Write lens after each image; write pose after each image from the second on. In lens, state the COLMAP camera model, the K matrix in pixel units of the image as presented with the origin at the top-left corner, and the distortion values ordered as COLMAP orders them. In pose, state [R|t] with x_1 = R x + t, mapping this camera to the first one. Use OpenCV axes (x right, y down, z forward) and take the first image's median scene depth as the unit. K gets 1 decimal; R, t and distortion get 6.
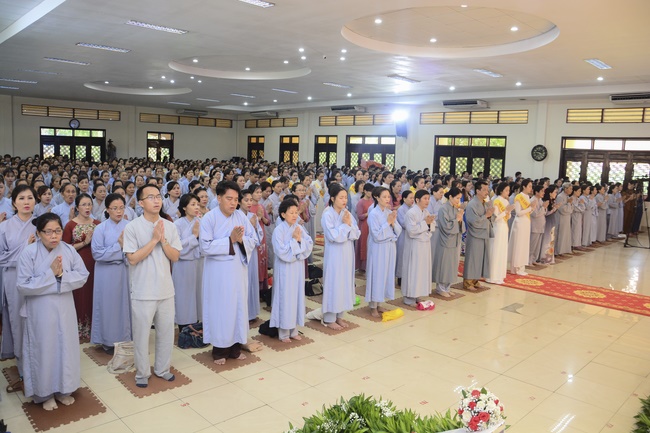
lens RADIAL K [[514.9, 0, 323.6], [0, 514.9, 217.8], [0, 0, 1]] dist [-0.004346, -0.001781]
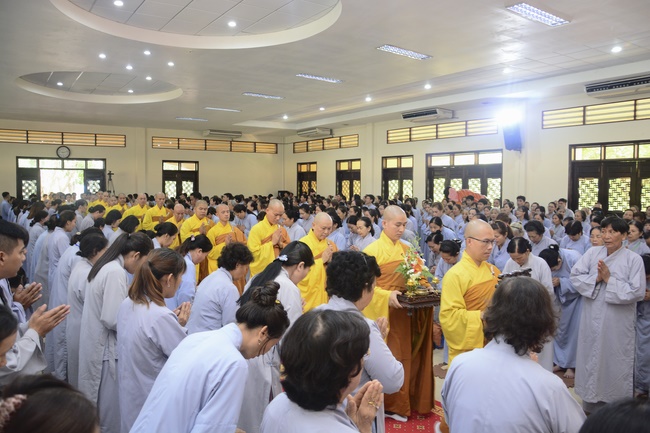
lens RADIAL K [[514.9, 0, 325.6], [0, 514.9, 213.2], [0, 0, 1]] dist [-0.004346, -0.001781]
pose [[0.984126, -0.019170, -0.176430, 0.031281], [0.004599, 0.996569, -0.082632, -0.024988], [0.177409, 0.080509, 0.980839, 0.303943]]
